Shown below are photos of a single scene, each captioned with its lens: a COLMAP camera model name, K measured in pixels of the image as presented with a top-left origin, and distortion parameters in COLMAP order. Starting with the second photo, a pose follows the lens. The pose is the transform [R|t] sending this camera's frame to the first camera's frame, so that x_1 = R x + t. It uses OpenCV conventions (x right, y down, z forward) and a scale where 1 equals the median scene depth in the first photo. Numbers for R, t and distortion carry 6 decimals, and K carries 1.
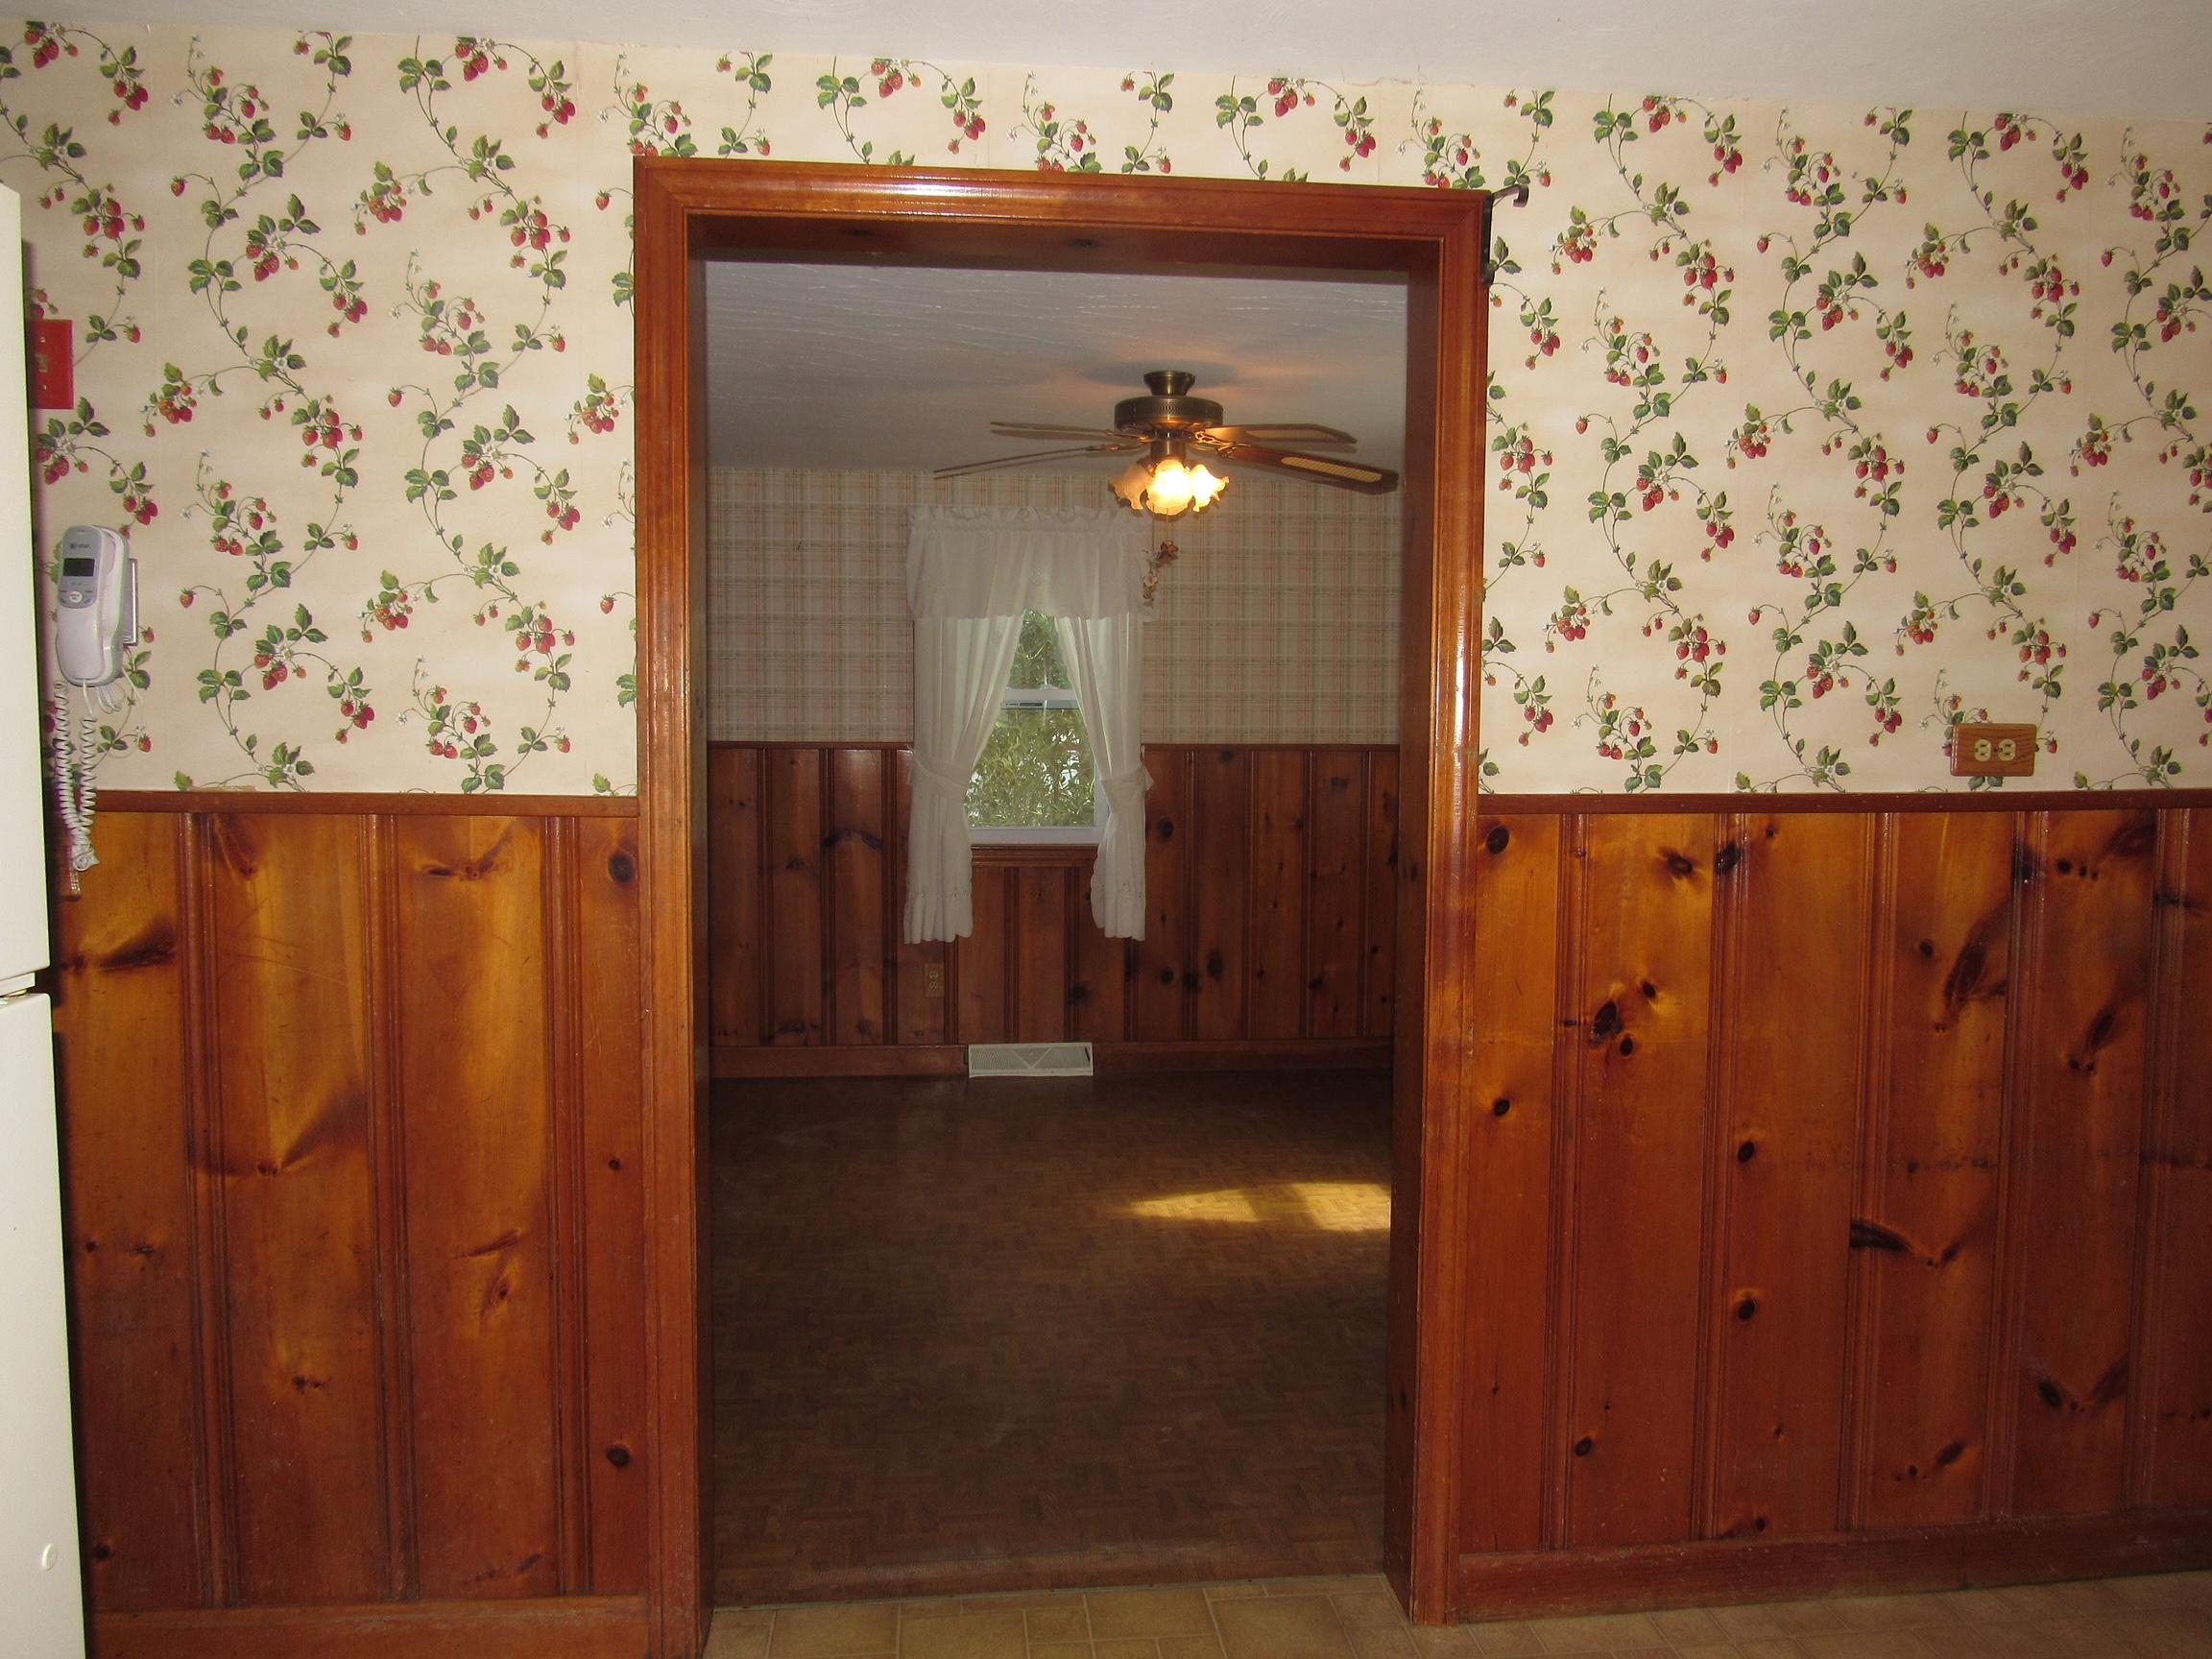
lens RADIAL K [[1578.1, 0, 1101.2], [0, 1578.1, 836.0], [0, 0, 1]] dist [-0.020164, -0.000268]
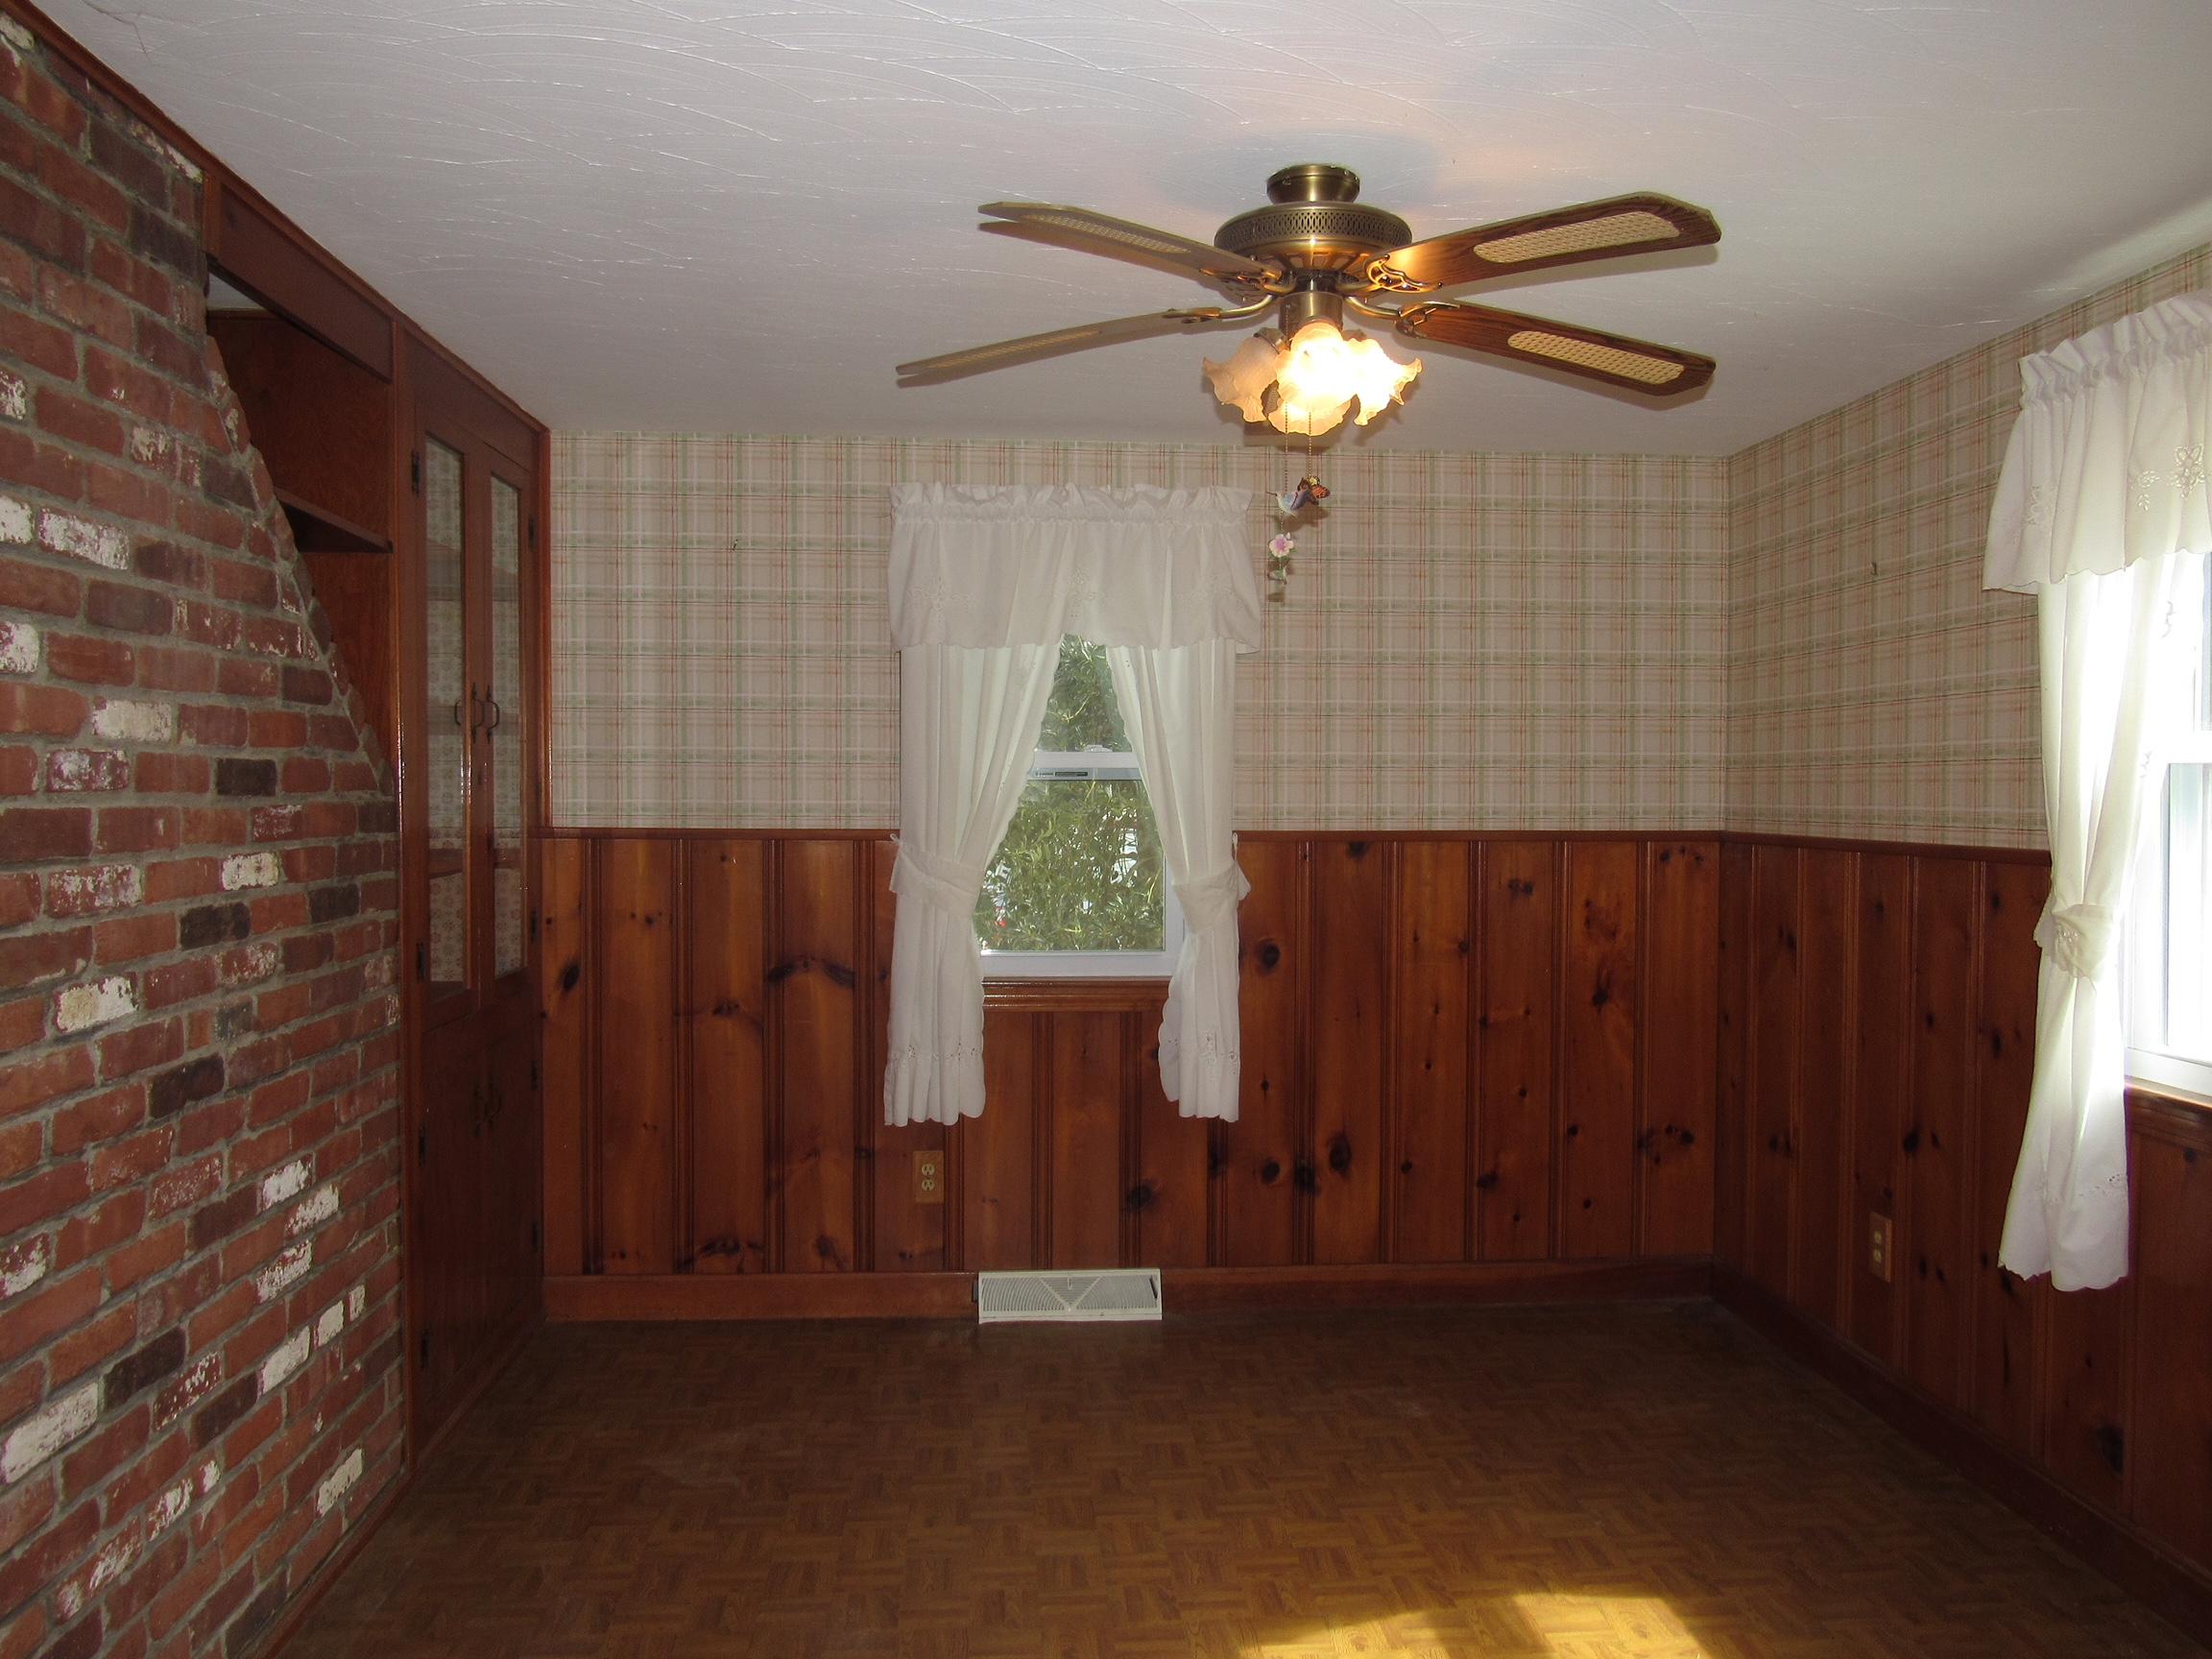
lens RADIAL K [[1578.1, 0, 1101.2], [0, 1578.1, 836.0], [0, 0, 1]] dist [-0.020164, -0.000268]
pose [[0.999453, -0.000439, -0.033064, -0.008877], [-0.001052, 0.998983, -0.045069, -0.025589], [0.033050, 0.045079, 0.998437, 0.317535]]
